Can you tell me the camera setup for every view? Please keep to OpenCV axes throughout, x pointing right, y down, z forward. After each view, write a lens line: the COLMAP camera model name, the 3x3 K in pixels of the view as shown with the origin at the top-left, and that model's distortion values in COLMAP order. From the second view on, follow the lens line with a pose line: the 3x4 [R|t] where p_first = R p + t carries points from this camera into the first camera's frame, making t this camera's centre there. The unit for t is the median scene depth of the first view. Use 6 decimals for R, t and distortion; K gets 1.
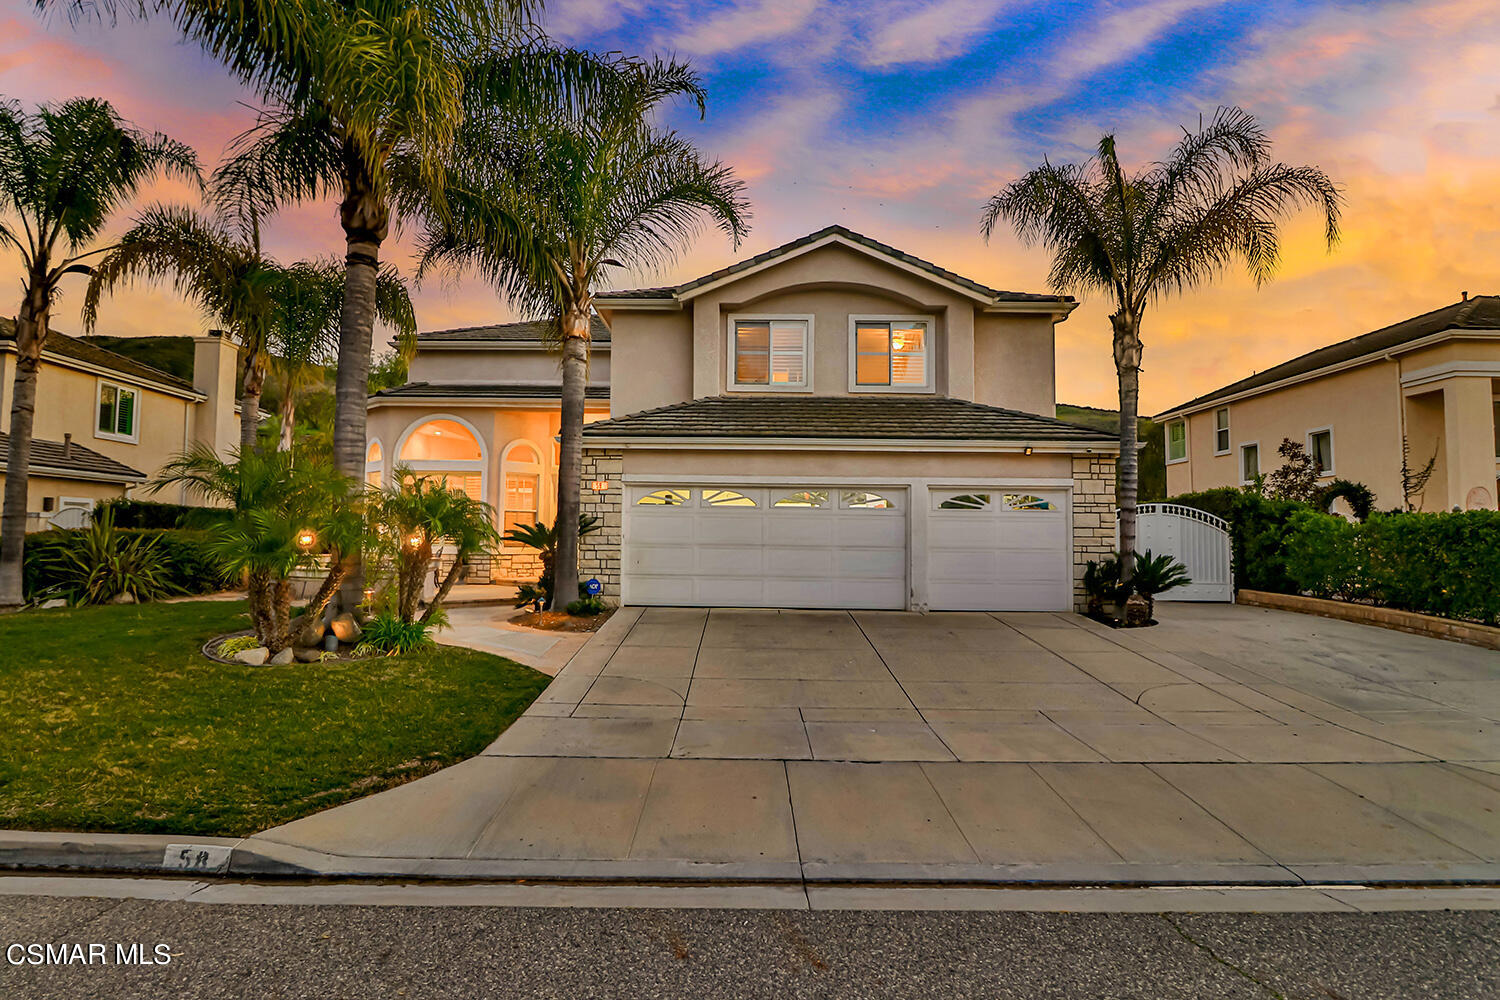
lens RADIAL K [[815.6, 0, 739.7], [0, 815.6, 484.0], [0, 0, 1]] dist [-0.000090, -0.014287]
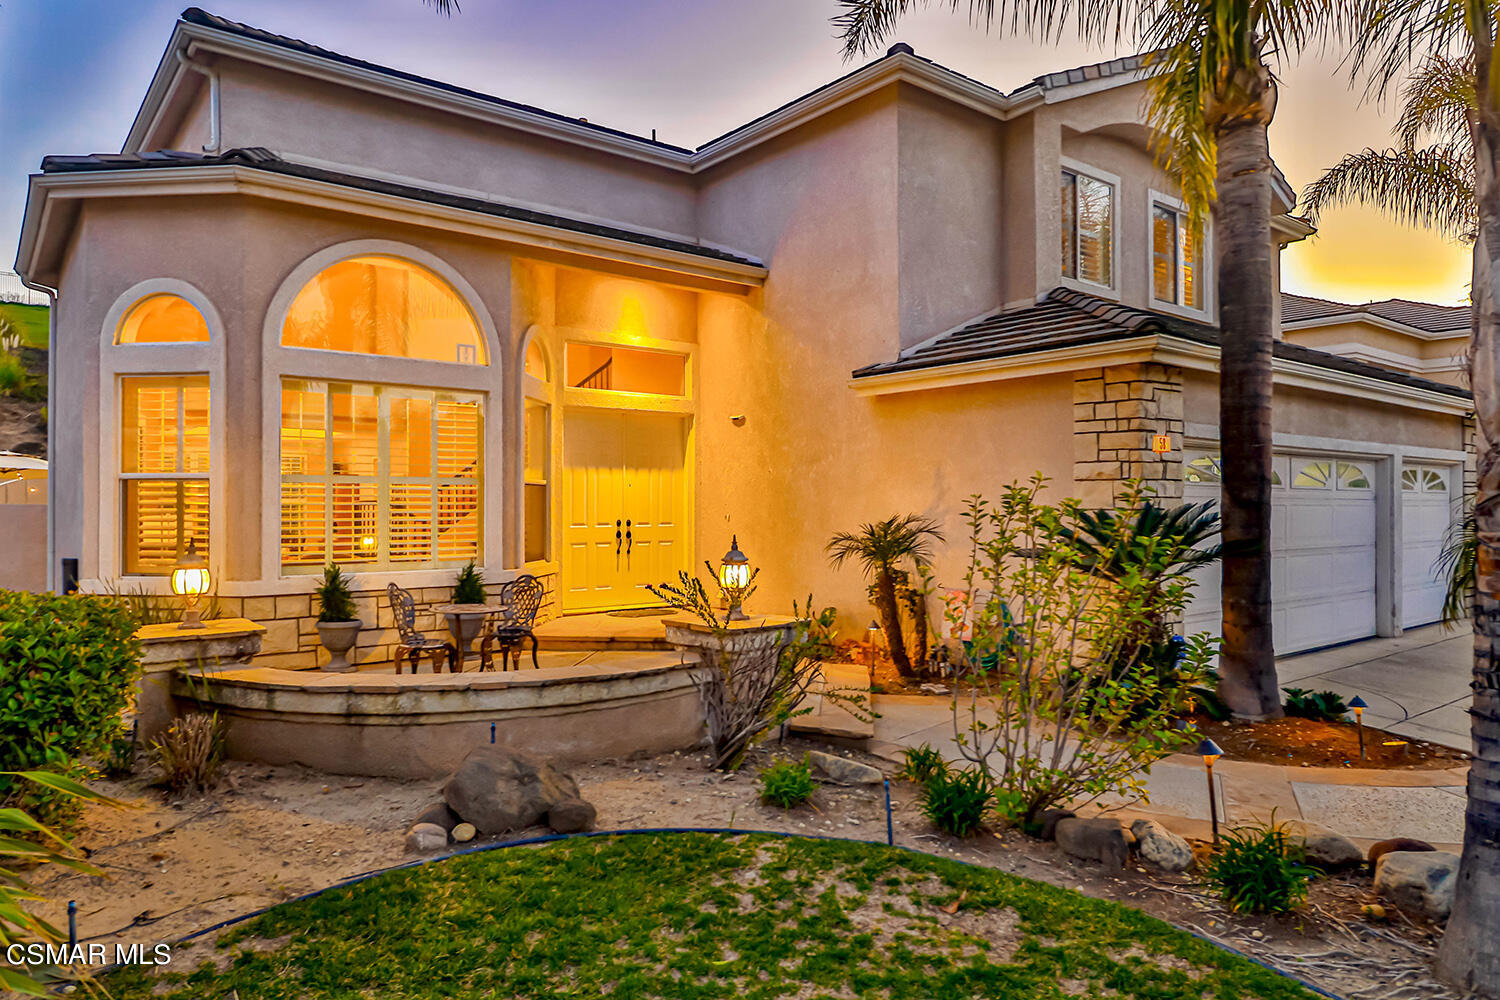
lens RADIAL K [[985.3, 0, 750.7], [0, 985.3, 492.1], [0, 0, 1]] dist [0.005001, 0.000524]
pose [[0.773443, -0.002881, 0.633859, -0.775146], [-0.033761, 0.998383, 0.045733, 0.013029], [-0.632966, -0.056771, 0.772095, 0.725252]]
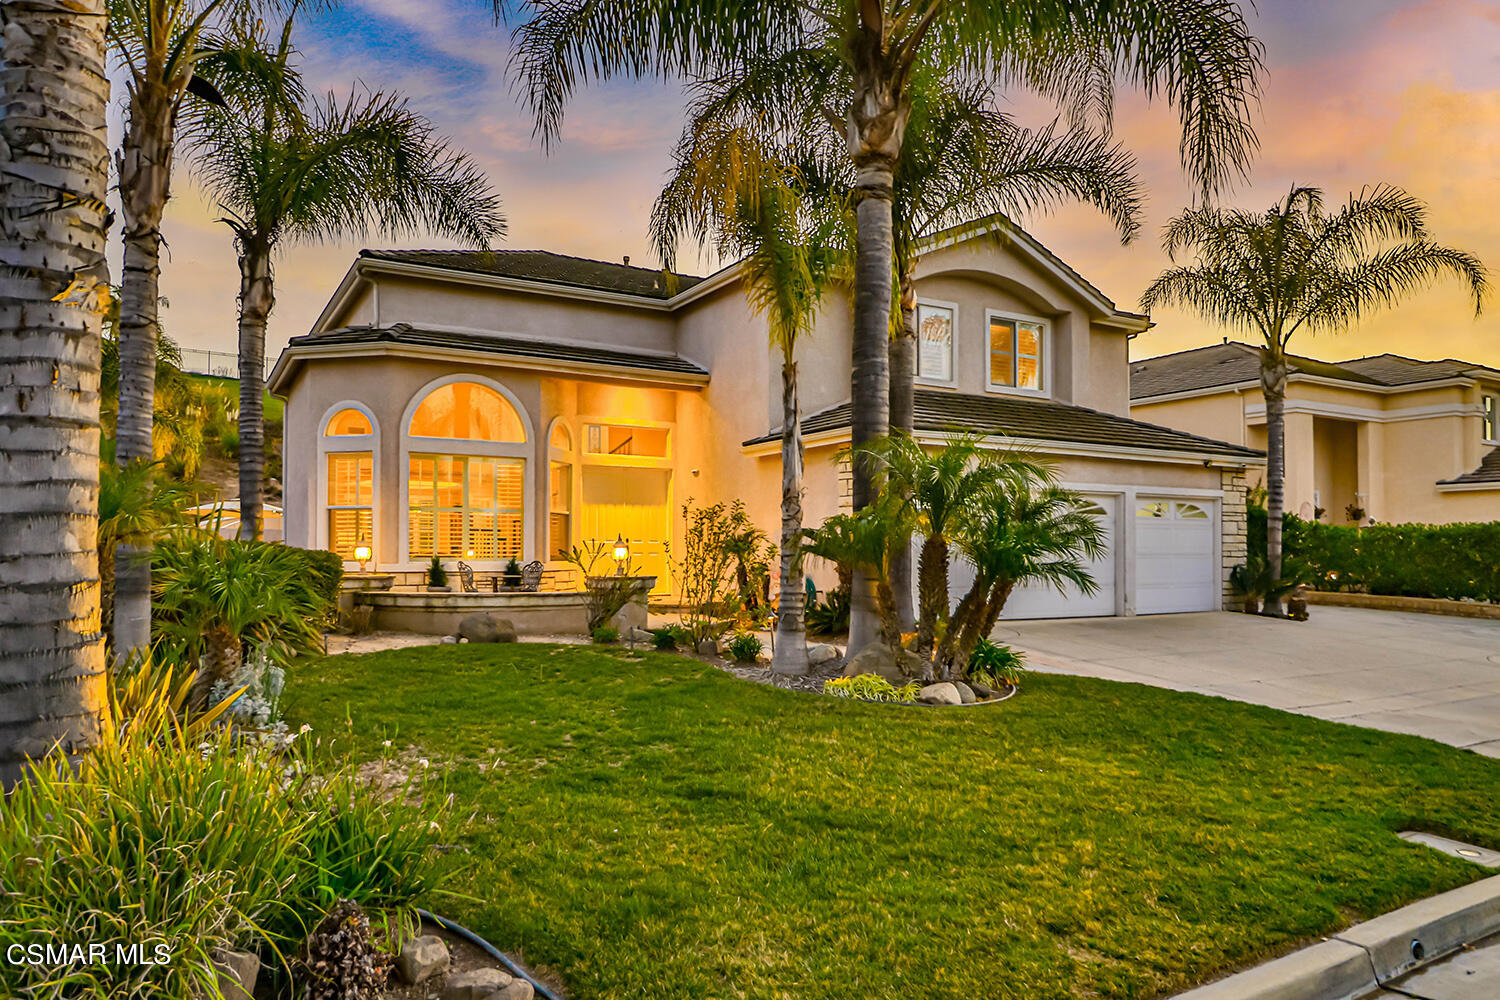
lens RADIAL K [[995.0, 0, 752.4], [0, 995.0, 534.0], [0, 0, 1]] dist [0.001528, -0.001265]
pose [[0.855819, 0.000889, 0.517275, -0.868091], [-0.026971, 0.998715, 0.042906, 0.012728], [-0.516572, -0.050671, 0.854743, 0.184025]]
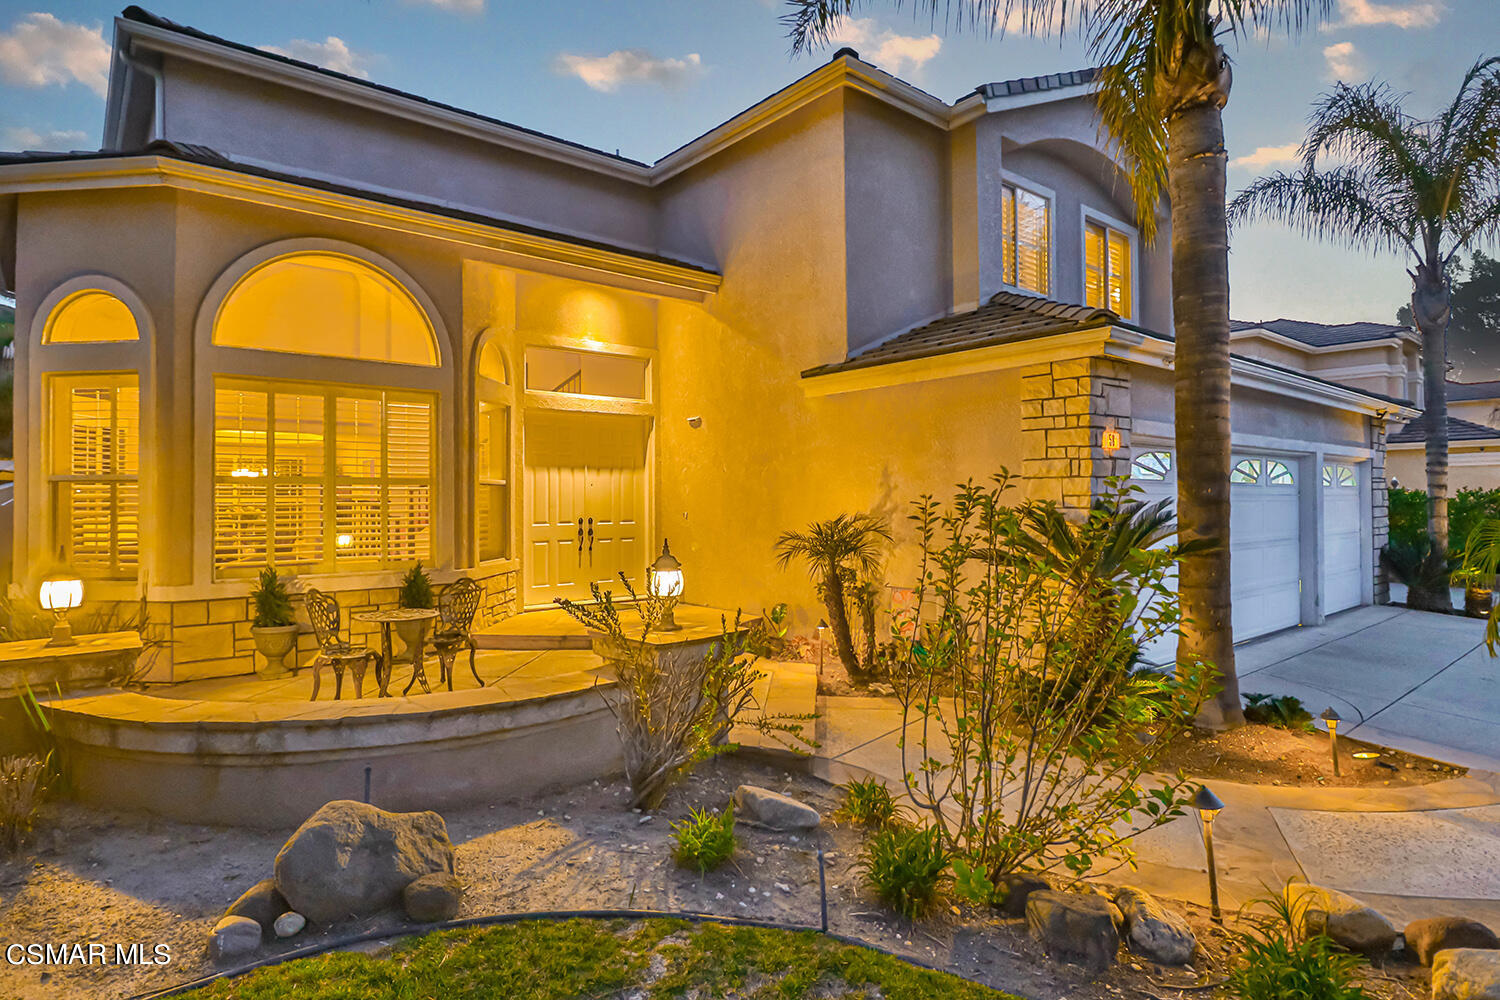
lens RADIAL K [[829.7, 0, 750.0], [0, 829.7, 489.8], [0, 0, 1]] dist [0.001179, -0.016086]
pose [[0.758370, -0.007333, 0.651783, -0.687155], [-0.029821, 0.998499, 0.045931, 0.015845], [-0.651142, -0.054269, 0.757013, 0.796460]]
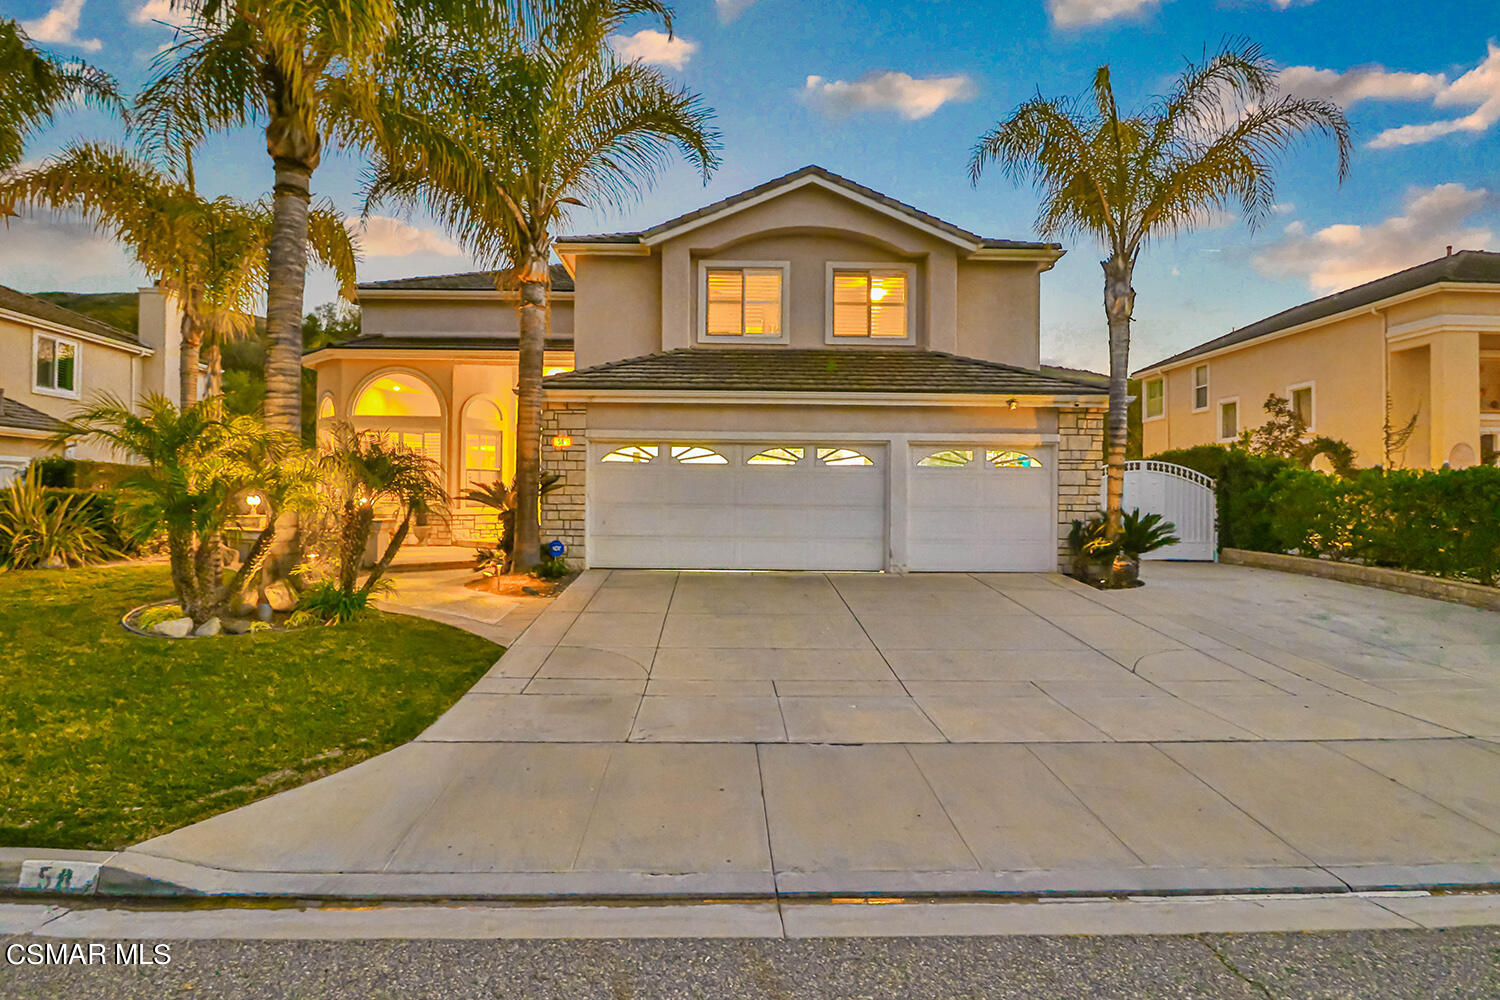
lens RADIAL K [[806.1, 0, 736.9], [0, 806.1, 488.4], [0, 0, 1]] dist [0.000591, -0.011615]
pose [[0.999631, -0.002258, 0.027052, 0.005148], [0.000764, 0.998479, 0.055132, 0.004832], [-0.027135, -0.055091, 0.998113, 0.065464]]
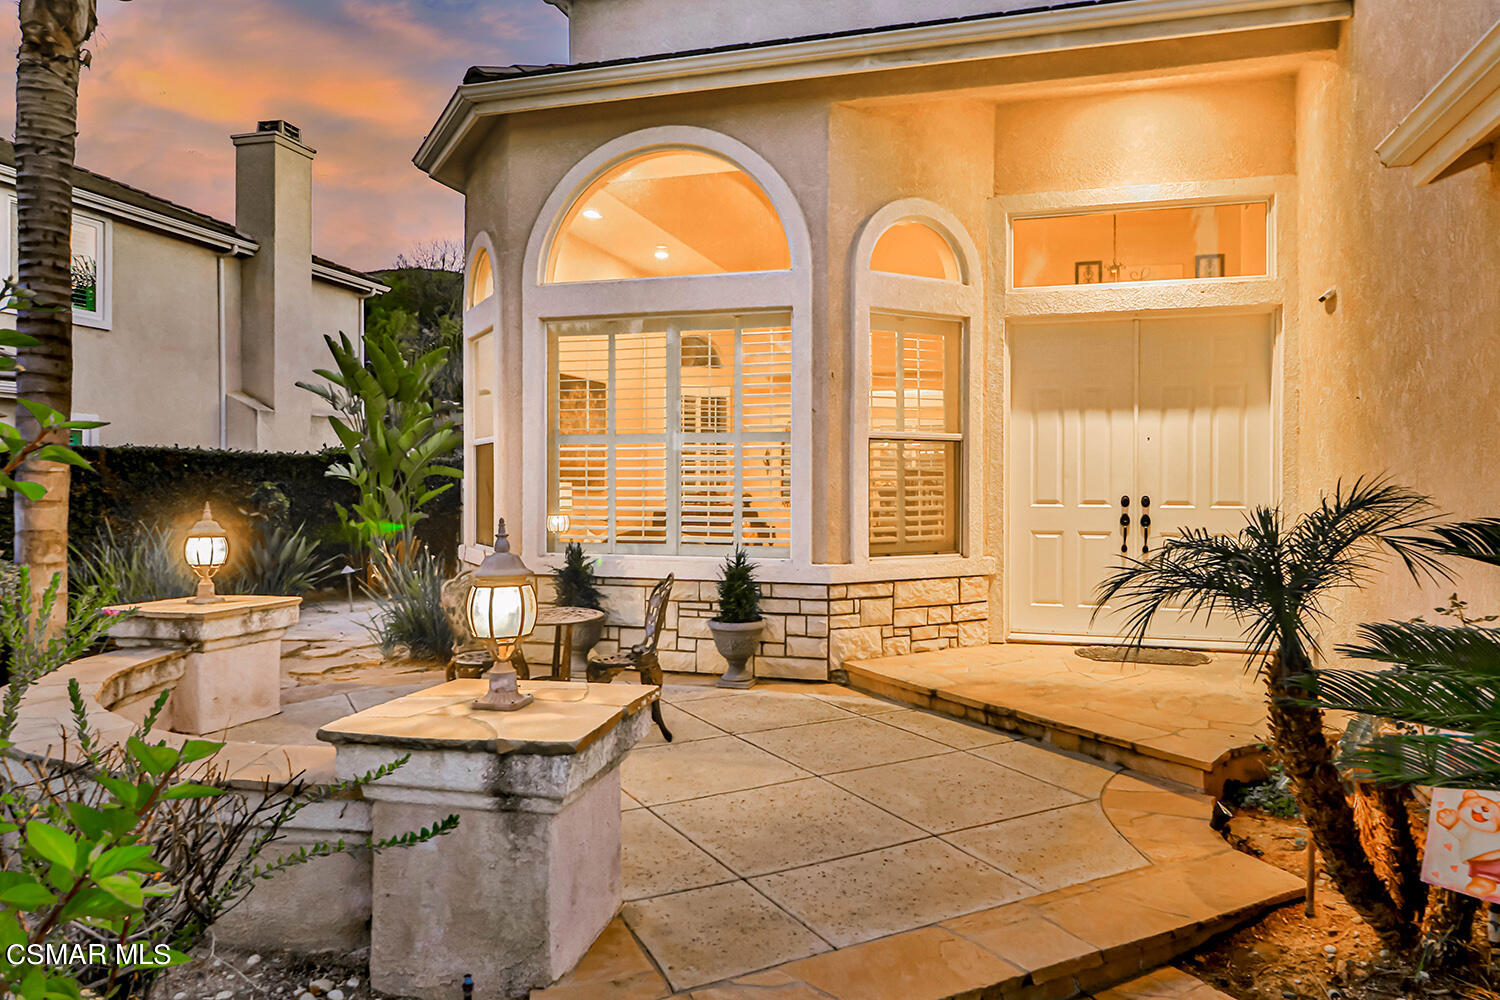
lens RADIAL K [[985.3, 0, 750.7], [0, 985.3, 492.1], [0, 0, 1]] dist [0.005001, 0.000524]
pose [[0.961258, -0.007249, -0.275554, -0.332151], [0.027476, 0.997195, 0.069615, 0.038572], [0.274276, -0.074489, 0.958762, 0.920842]]
